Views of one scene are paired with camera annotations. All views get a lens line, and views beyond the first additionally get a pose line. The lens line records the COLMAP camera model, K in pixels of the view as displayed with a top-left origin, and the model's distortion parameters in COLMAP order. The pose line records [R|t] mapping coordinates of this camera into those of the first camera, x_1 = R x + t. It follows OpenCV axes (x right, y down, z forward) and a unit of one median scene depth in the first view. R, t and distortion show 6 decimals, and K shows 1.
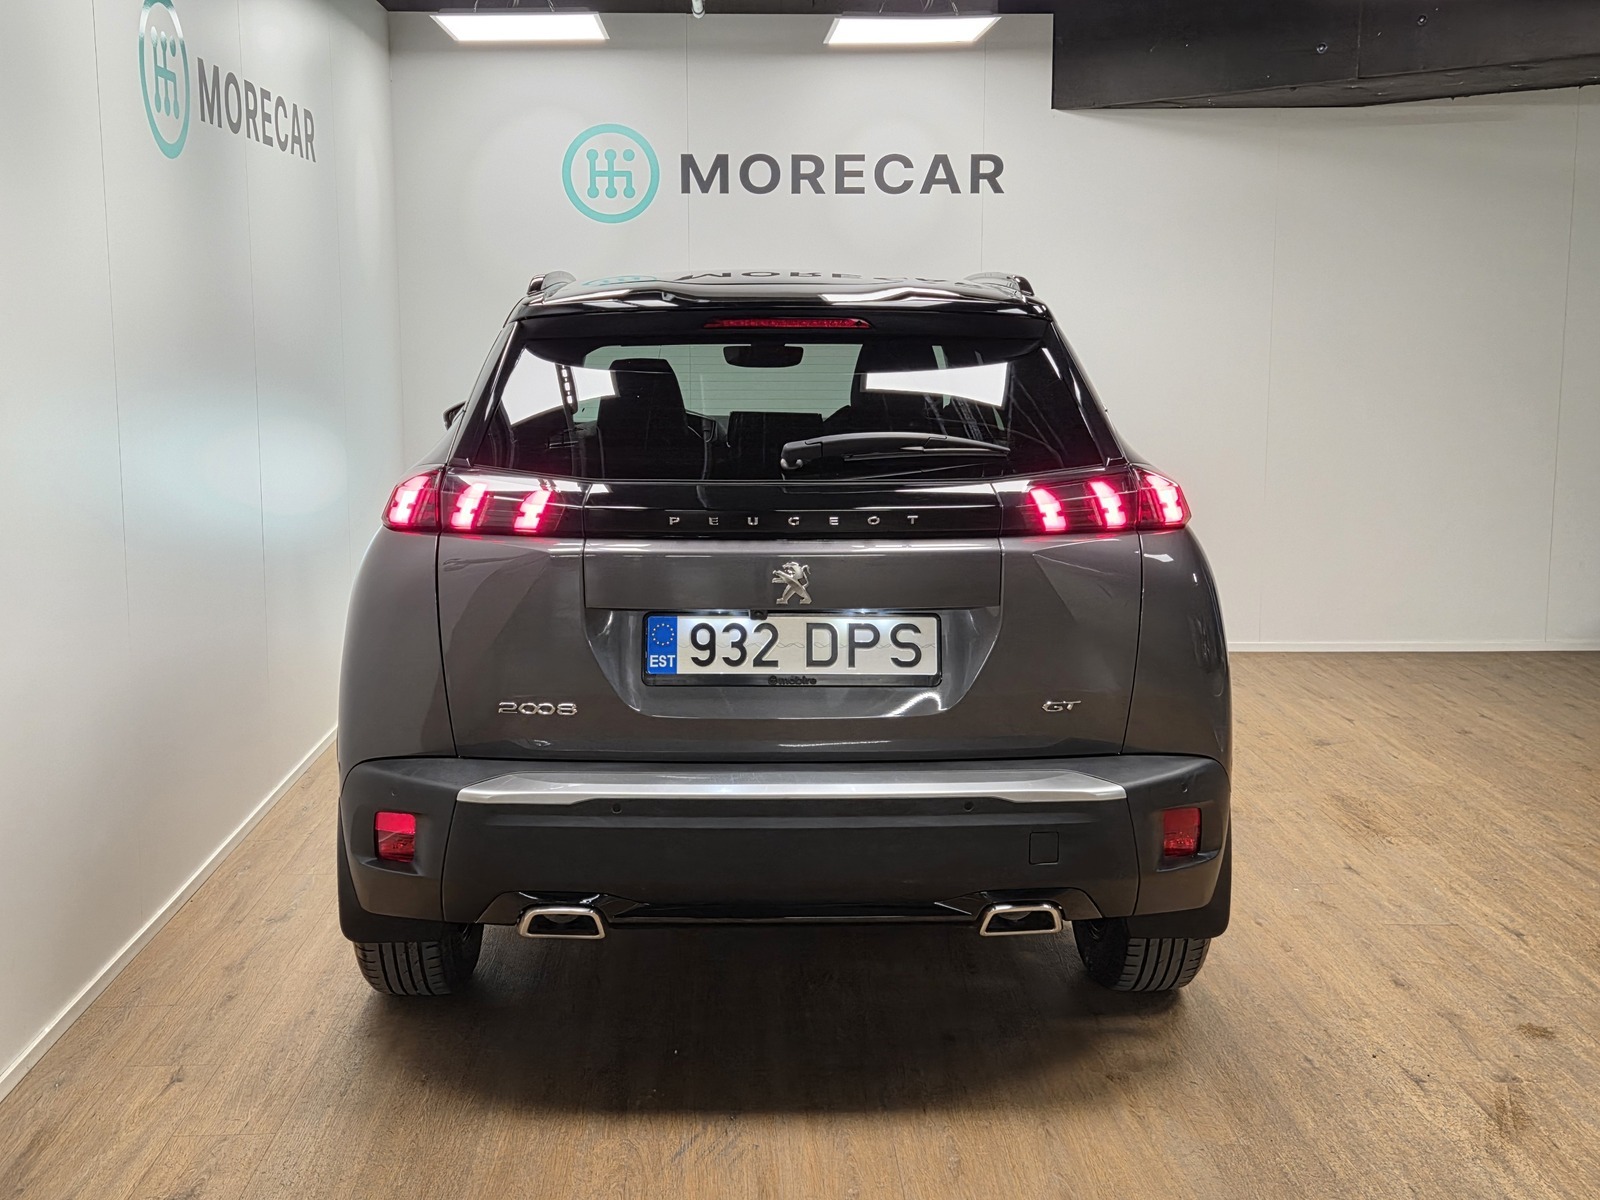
lens RADIAL K [[1851.4, 0, 792.6], [0, 1851.4, 590.9], [0, 0, 1]] dist [0.054570, 0.000000]
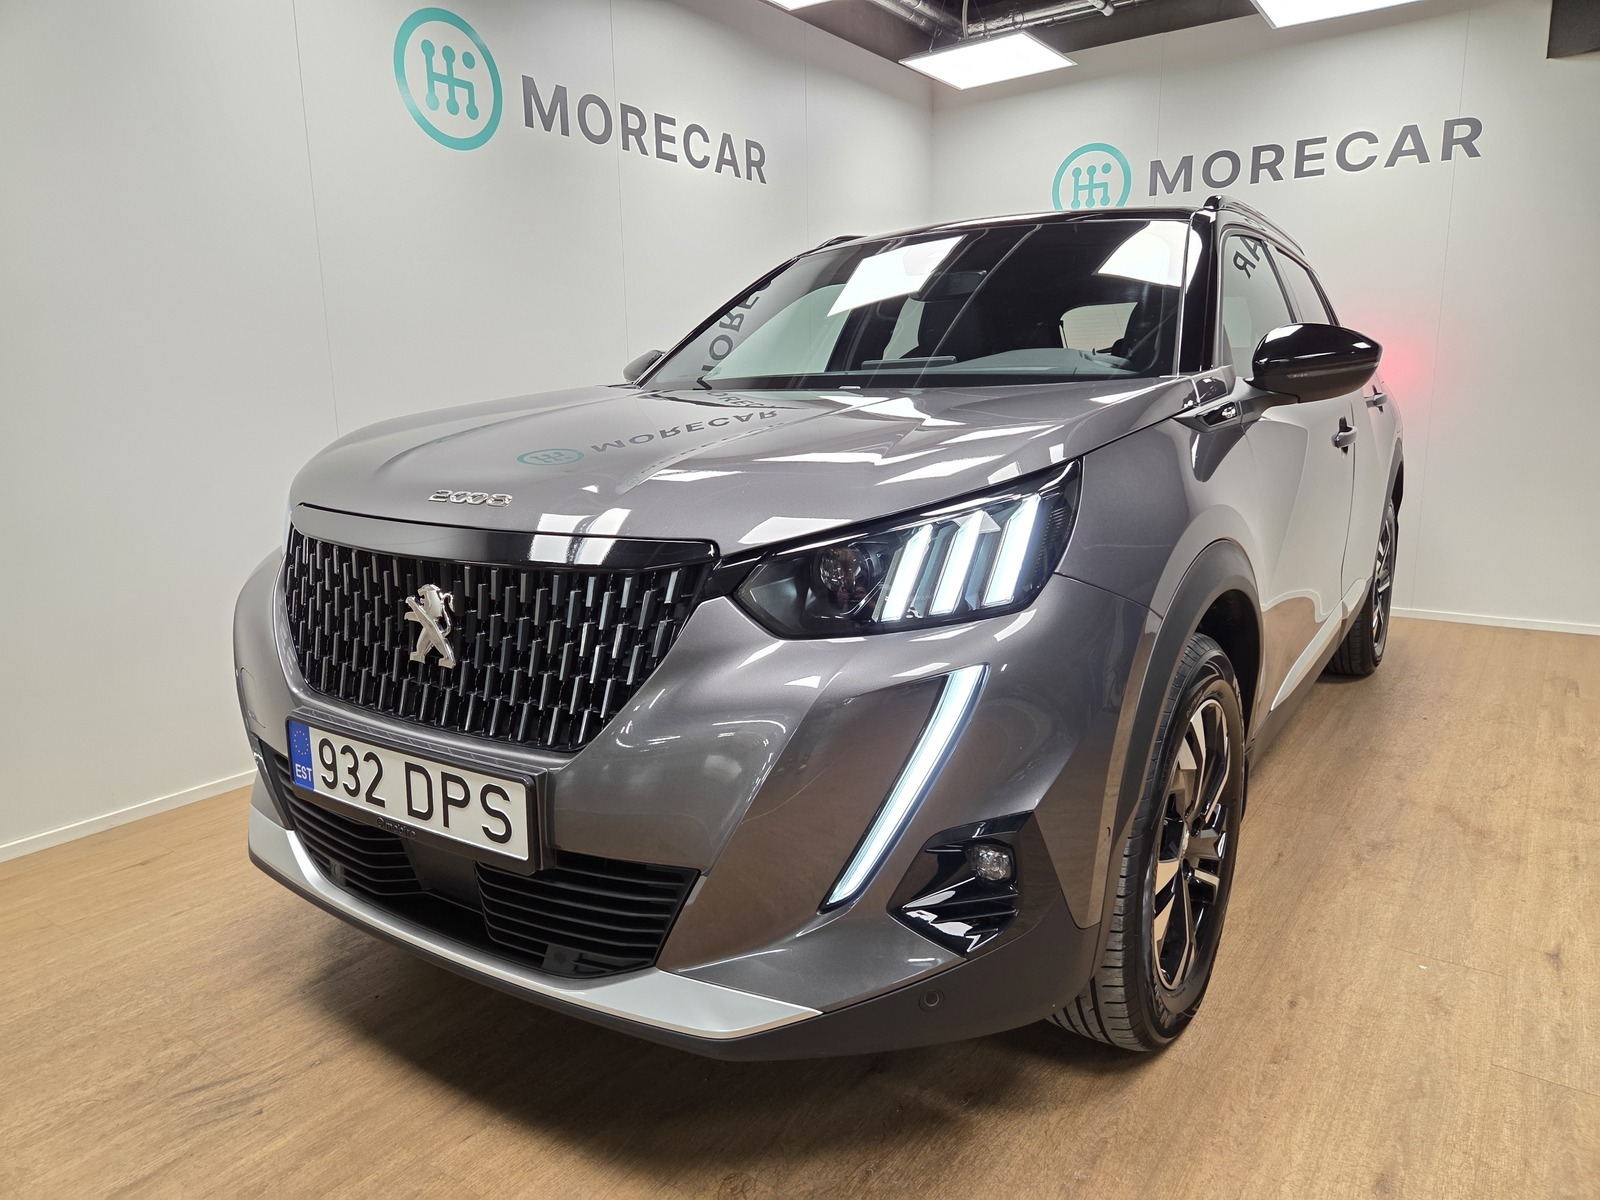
lens RADIAL K [[1080.6, 0, 787.5], [0, 1080.6, 602.0], [0, 0, 1]] dist [0.052503, -0.046547]
pose [[0.796596, 0.103537, -0.595579, 0.263219], [-0.071437, 0.994443, 0.077329, 0.002353], [0.600276, -0.019053, 0.799566, 0.428156]]
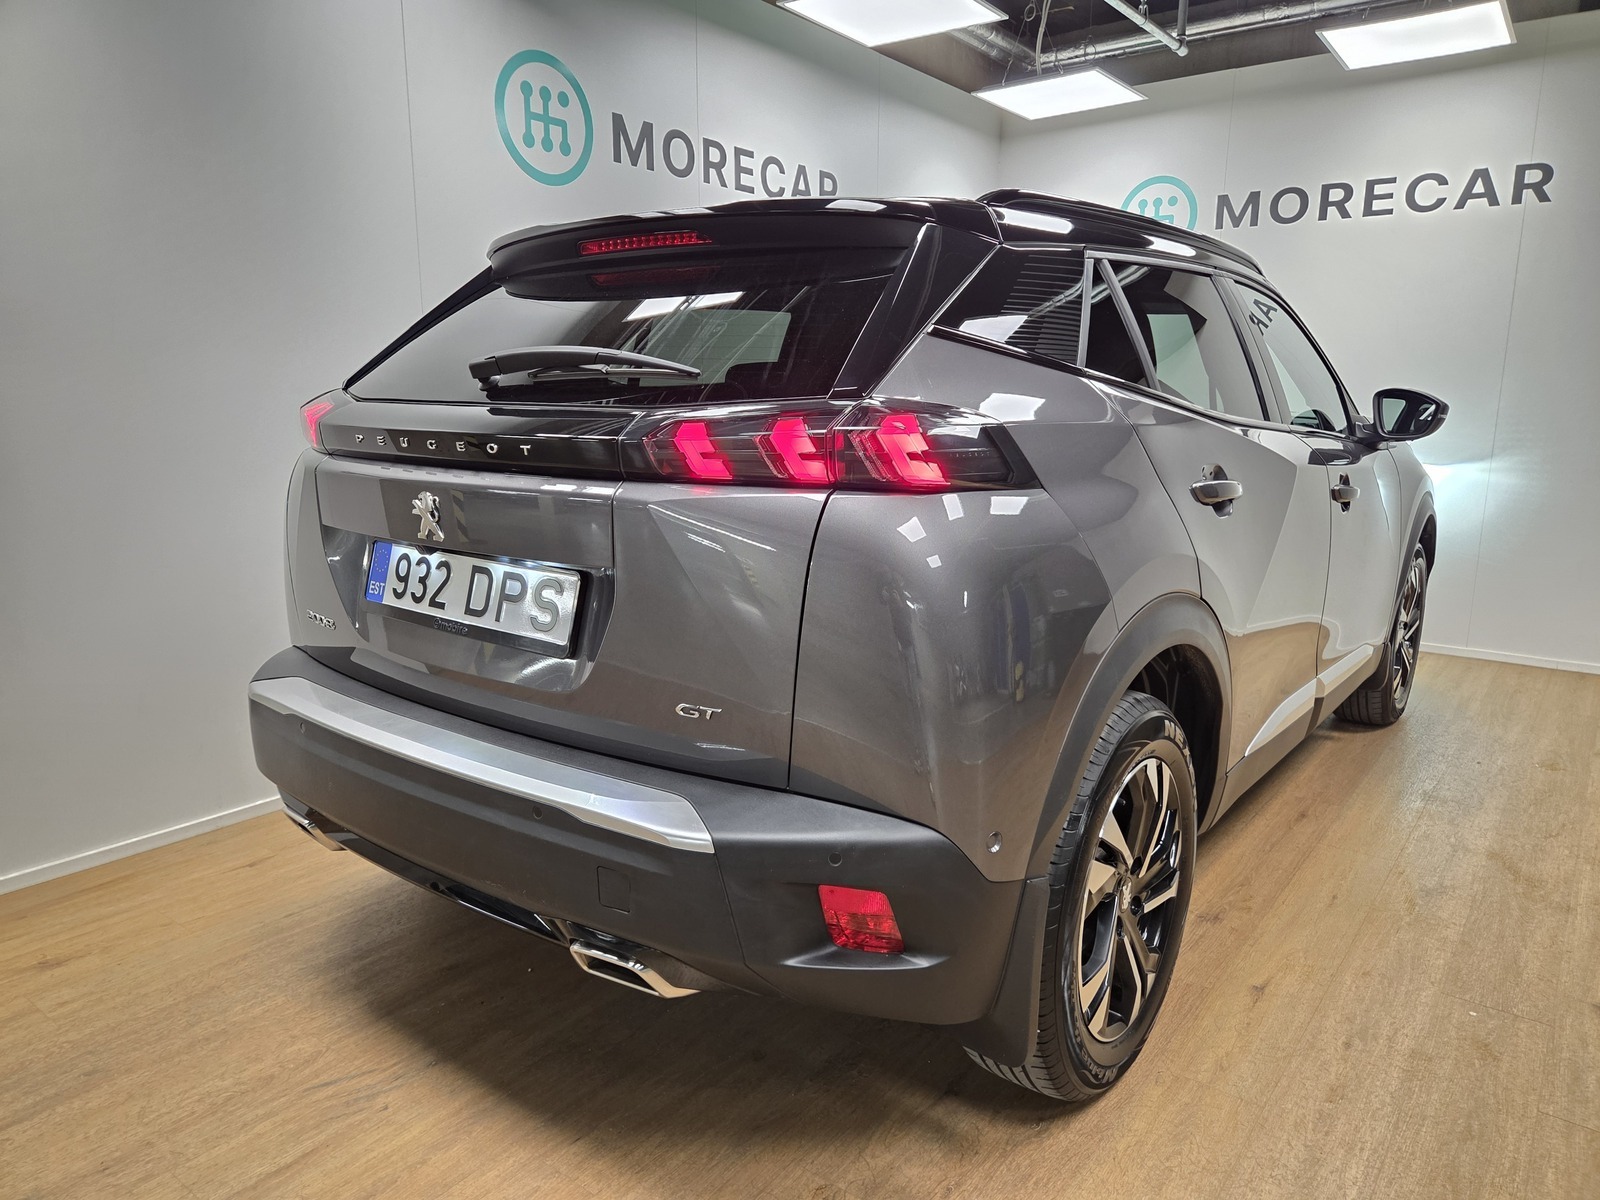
lens RADIAL K [[1080.6, 0, 795.6], [0, 1080.6, 615.3], [0, 0, 1]] dist [0.052503, -0.046547]
pose [[0.777169, 0.132720, -0.615138, 0.260031], [-0.098487, 0.991114, 0.089410, -0.011825], [0.621538, -0.008903, 0.783334, 0.400806]]
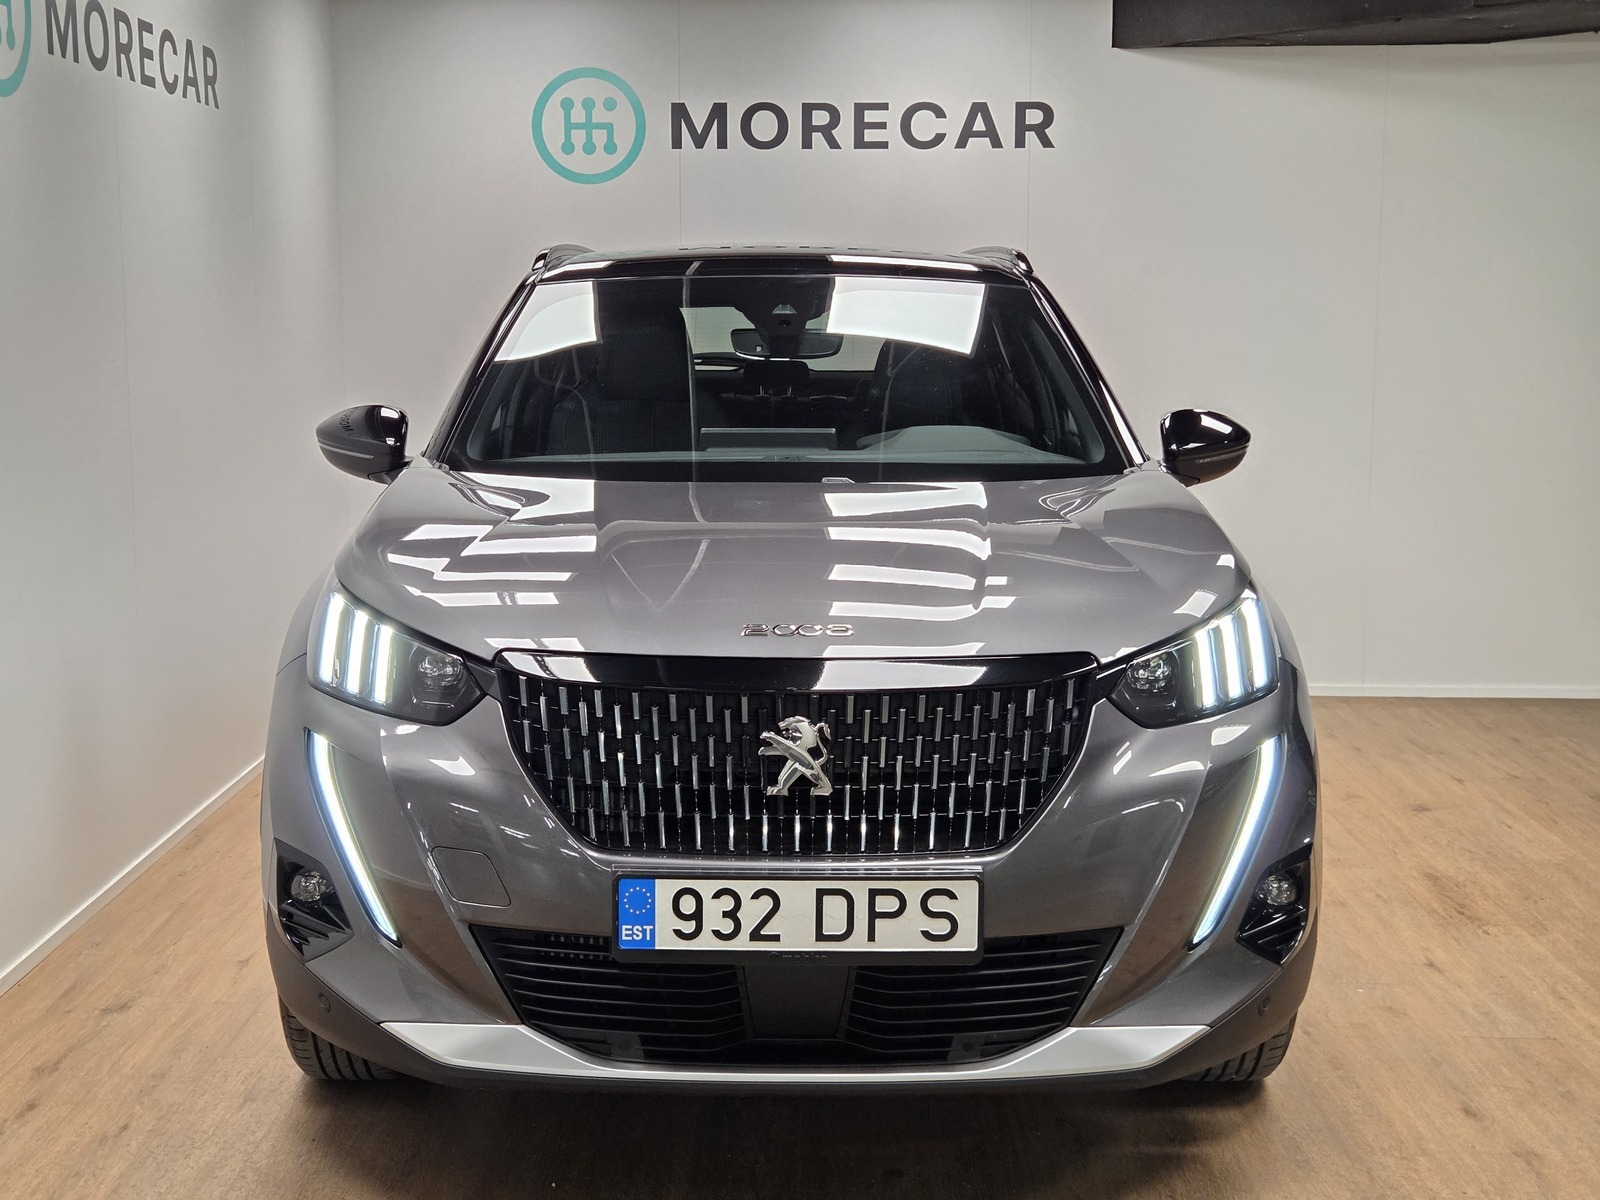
lens RADIAL K [[2126.2, 0, 789.3], [0, 2126.2, 593.3], [0, 0, 1]] dist [0.053728, 0.000000]
pose [[0.999002, 0.006927, -0.044129, 0.051892], [-0.007481, 0.999895, -0.012401, 0.000361], [0.044038, 0.012719, 0.998949, 0.045476]]
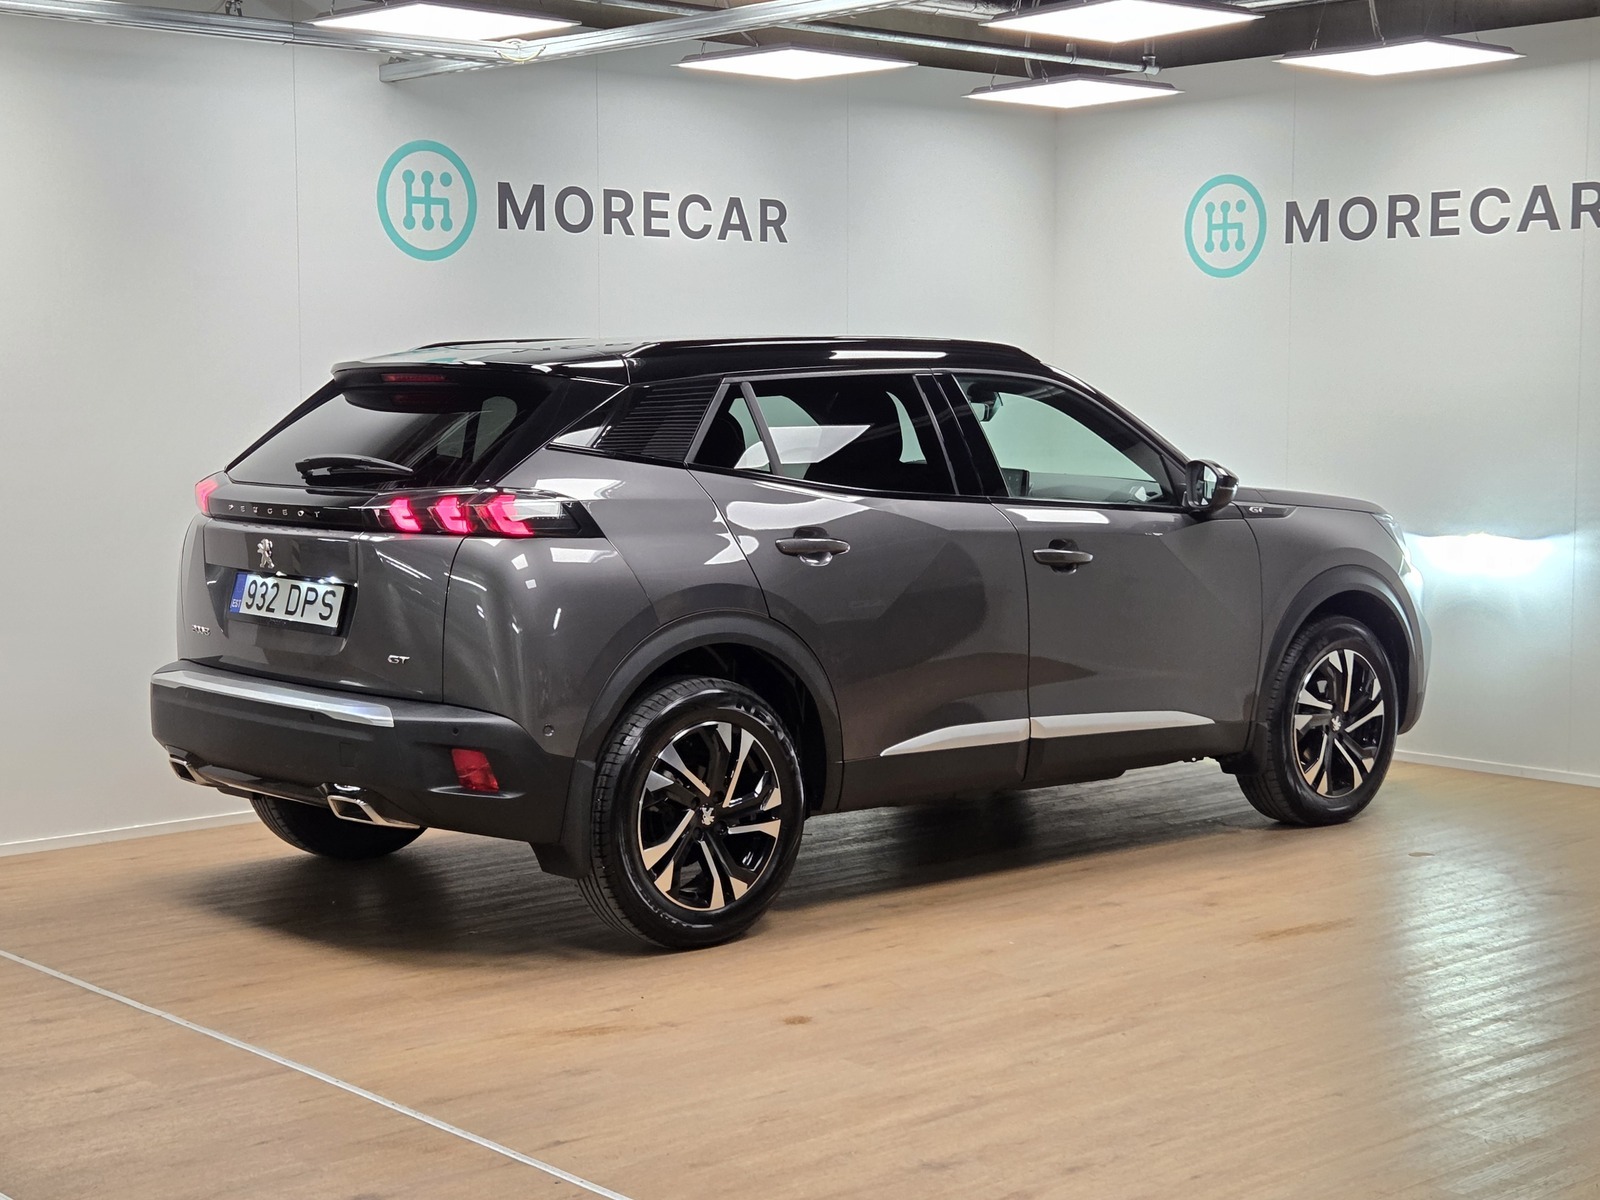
lens RADIAL K [[2532.8, 0, 788.6], [0, 2532.8, 602.0], [0, 0, 1]] dist [0.030959, 0.000000]
pose [[0.655609, 0.066975, -0.752125, 1.013420], [-0.111045, 0.993781, -0.008302, 0.002477], [0.746891, 0.088962, 0.658969, -0.005723]]
